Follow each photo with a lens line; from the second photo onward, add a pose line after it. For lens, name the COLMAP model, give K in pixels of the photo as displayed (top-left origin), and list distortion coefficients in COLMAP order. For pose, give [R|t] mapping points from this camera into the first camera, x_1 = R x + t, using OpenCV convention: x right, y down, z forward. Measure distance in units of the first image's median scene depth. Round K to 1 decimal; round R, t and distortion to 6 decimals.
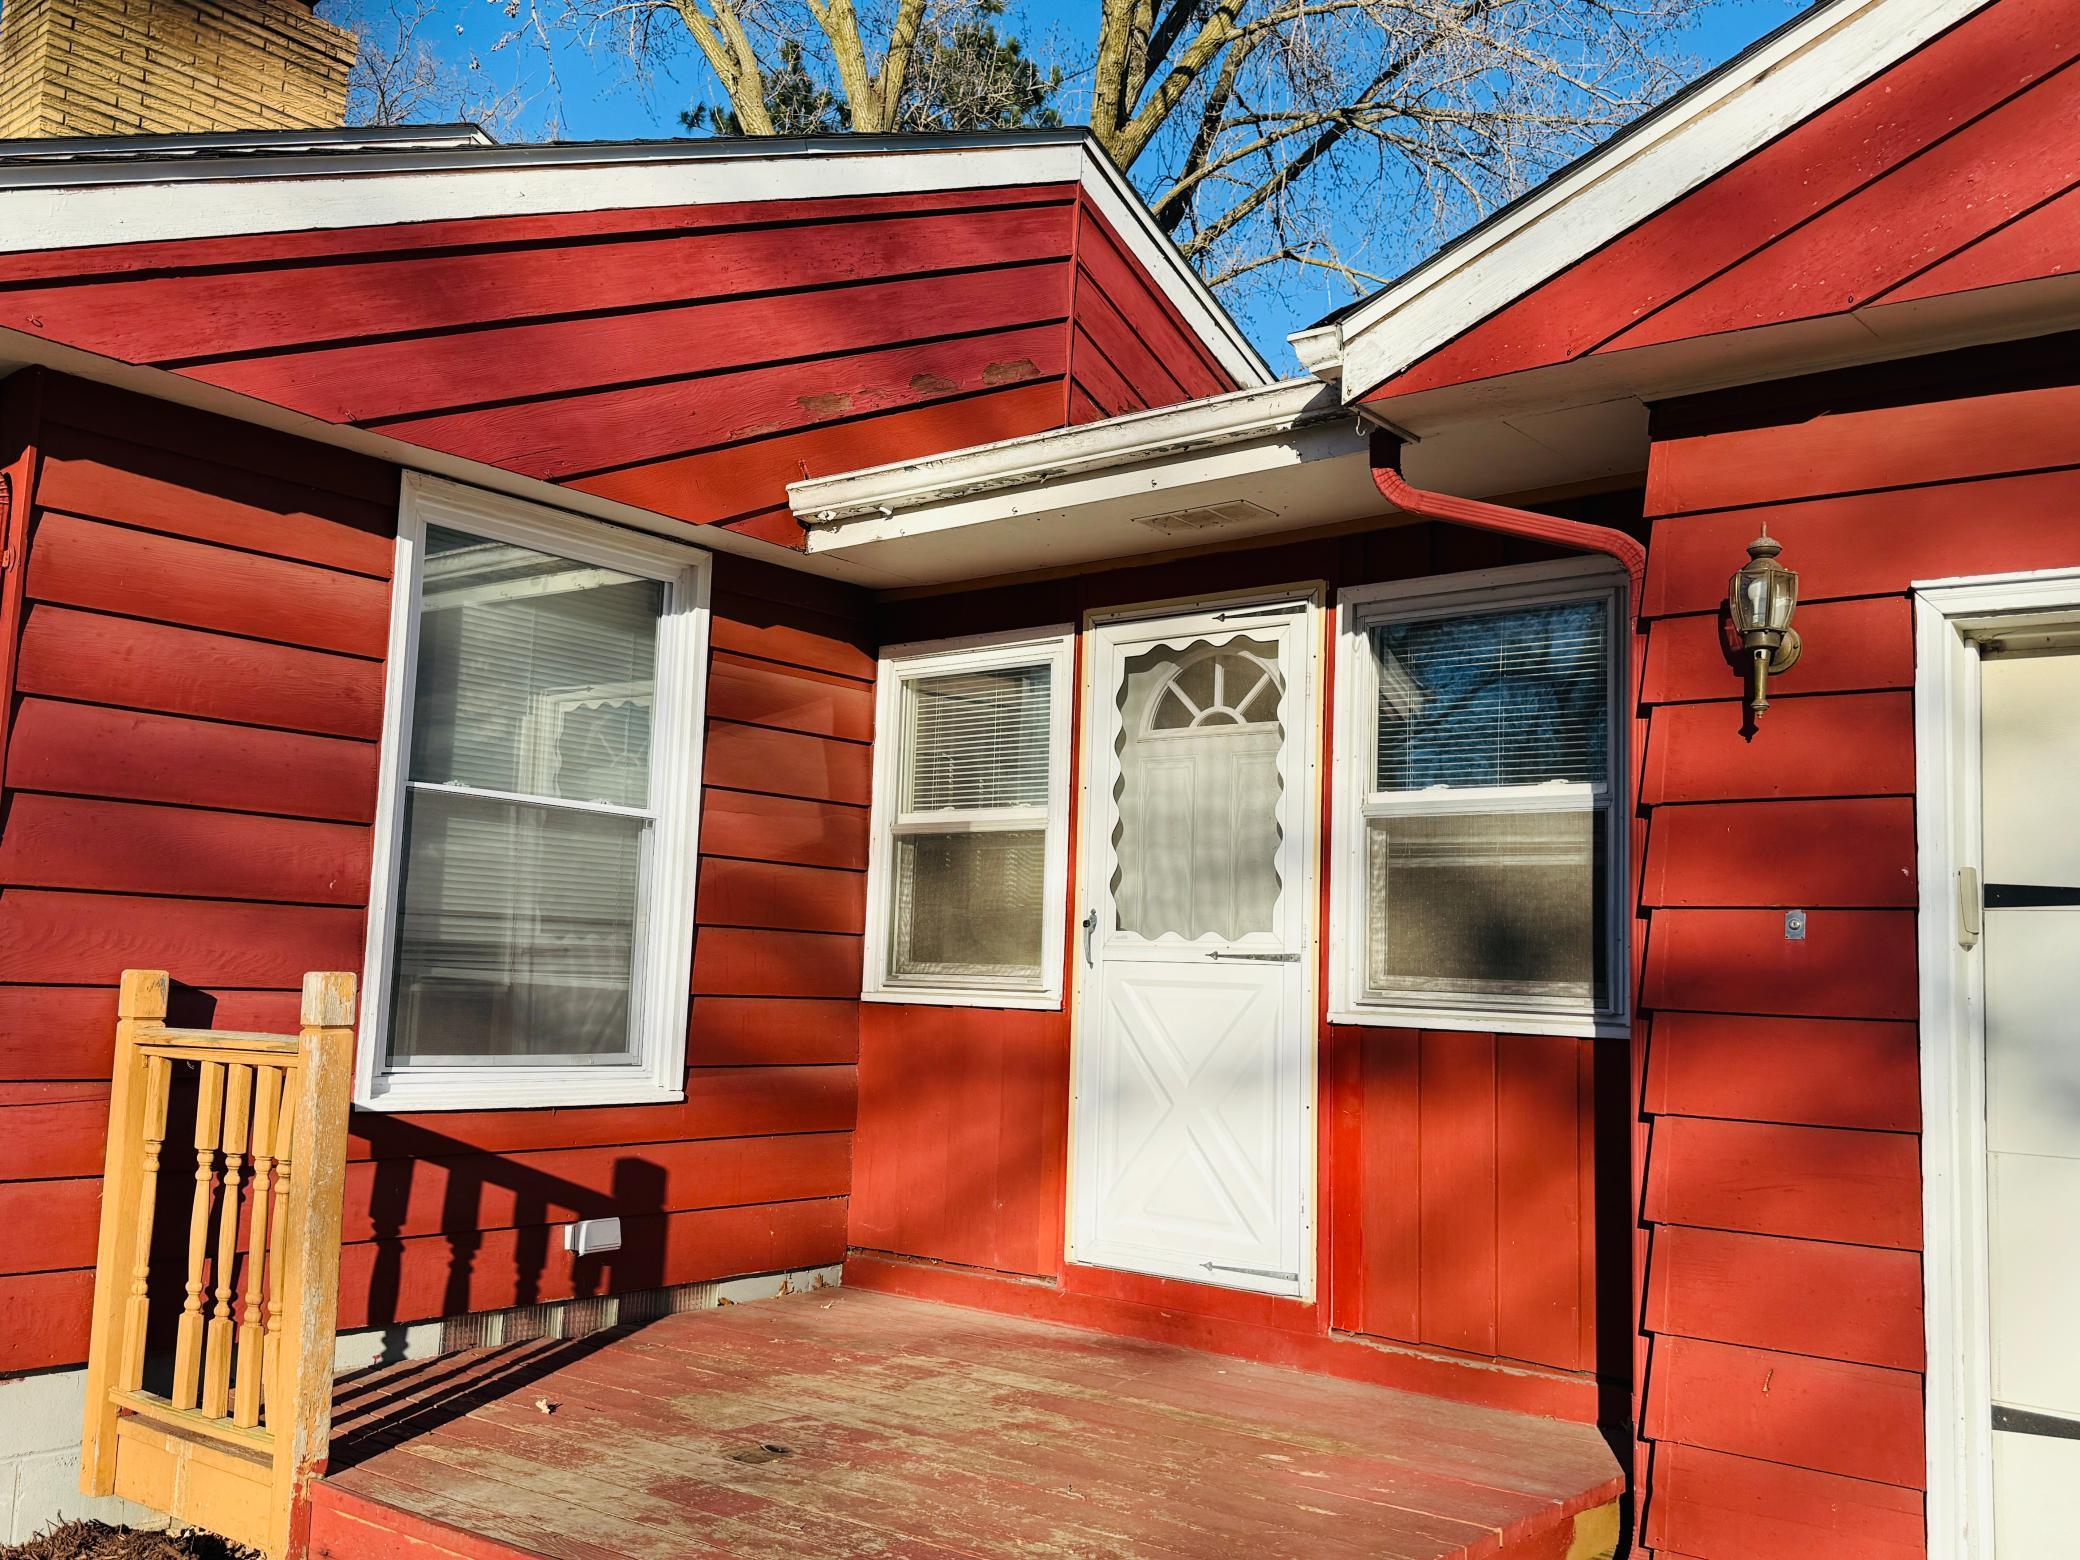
lens RADIAL K [[1911.8, 0, 1040.0], [0, 1911.8, 780.0], [0, 0, 1]] dist [0.184549, 0.001103]
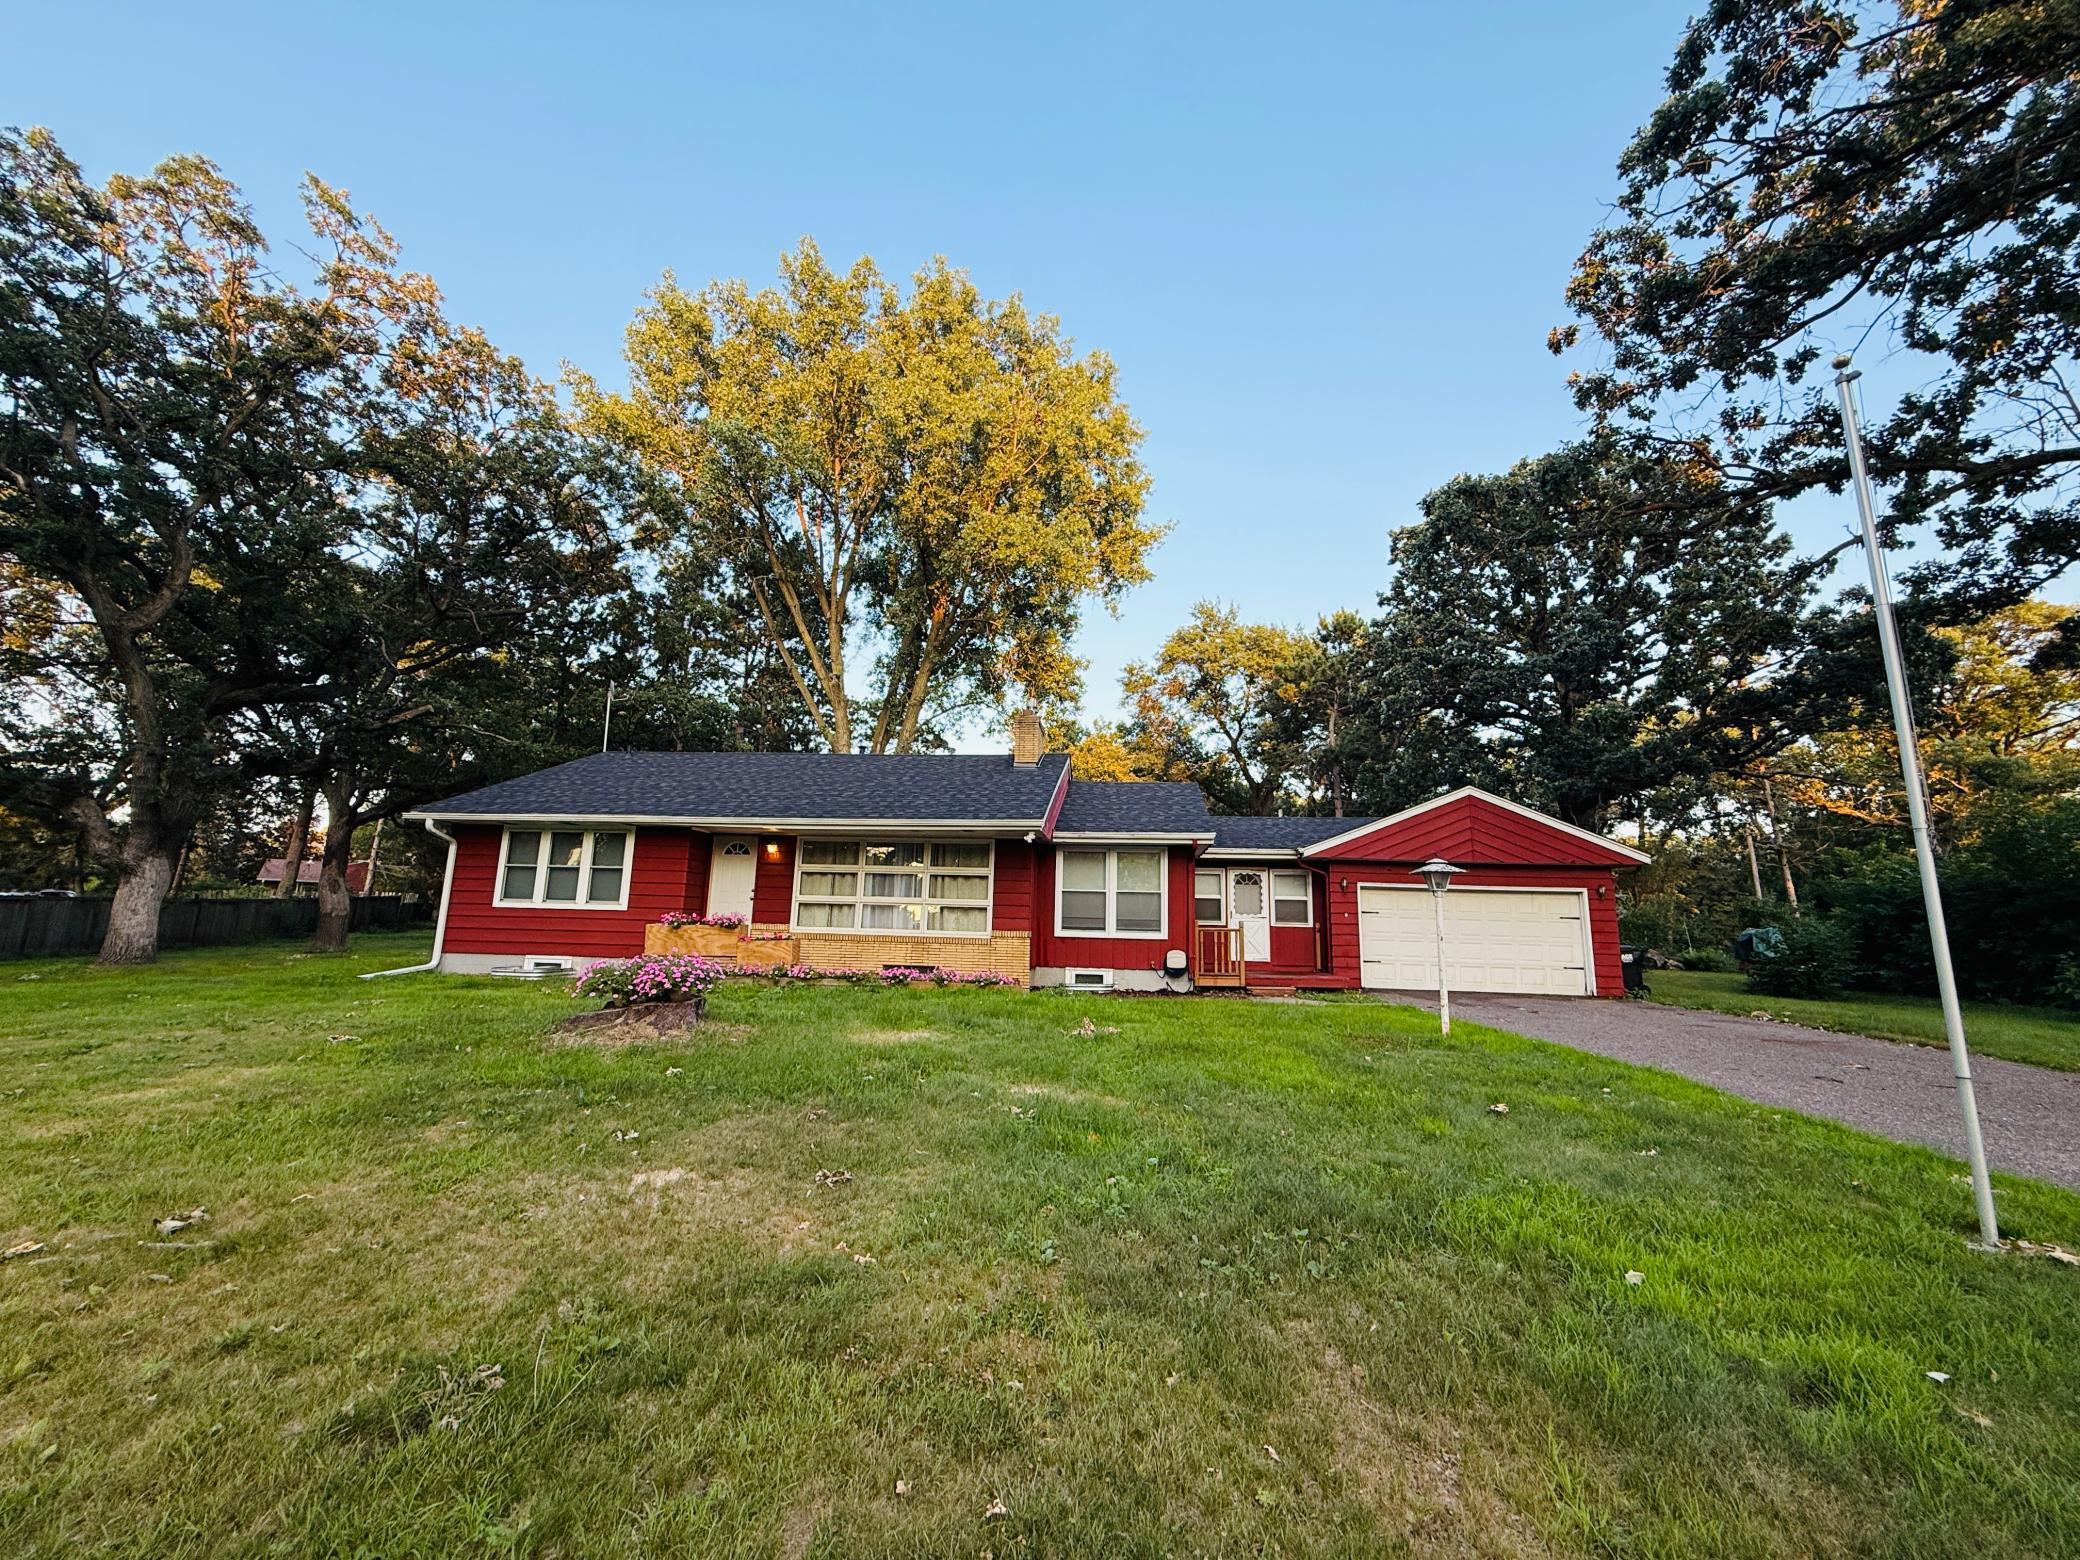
lens RADIAL K [[830.5, 0, 1031.2], [0, 830.5, 775.2], [0, 0, 1]] dist [-0.001359, -0.000022]
pose [[0.839268, 0.086457, 0.536800, -2.294912], [-0.054235, 0.995665, -0.075567, -0.159636], [-0.541006, 0.034308, 0.840319, -1.191938]]
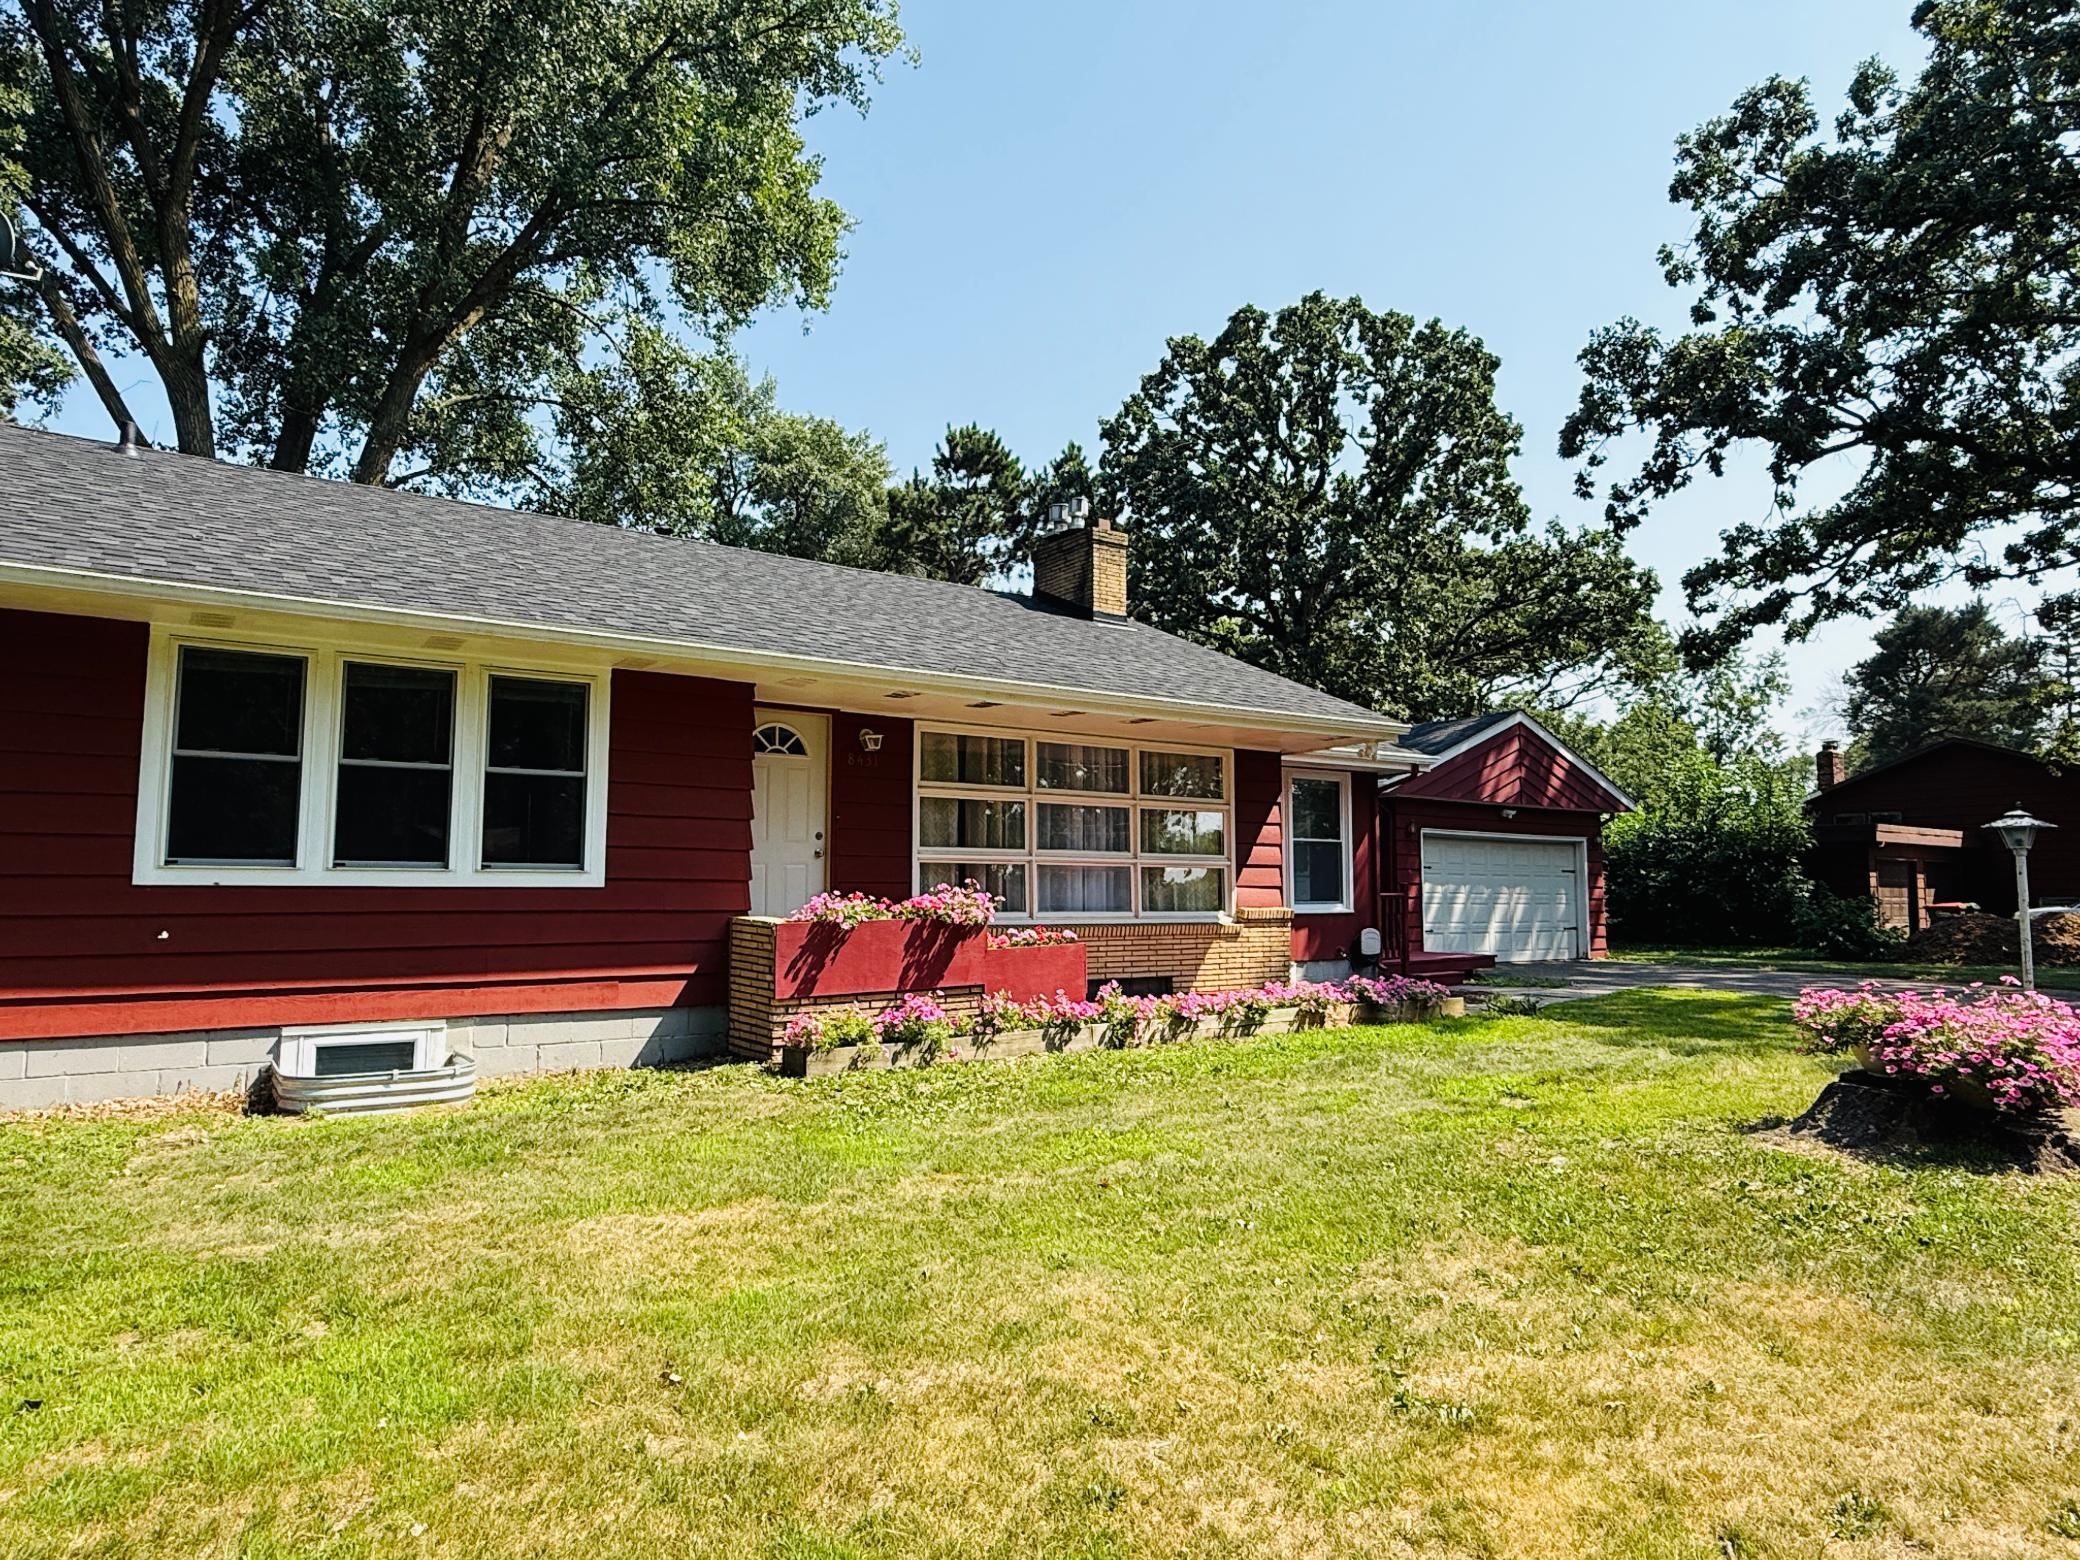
lens RADIAL K [[1222.8, 0, 1013.4], [0, 1222.8, 778.6], [0, 0, 1]] dist [0.001593, 0.000090]
pose [[0.303733, 0.050968, 0.951393, -3.134416], [-0.098075, 0.994936, -0.021990, -0.017979], [-0.947696, -0.086629, 0.307193, 0.711854]]
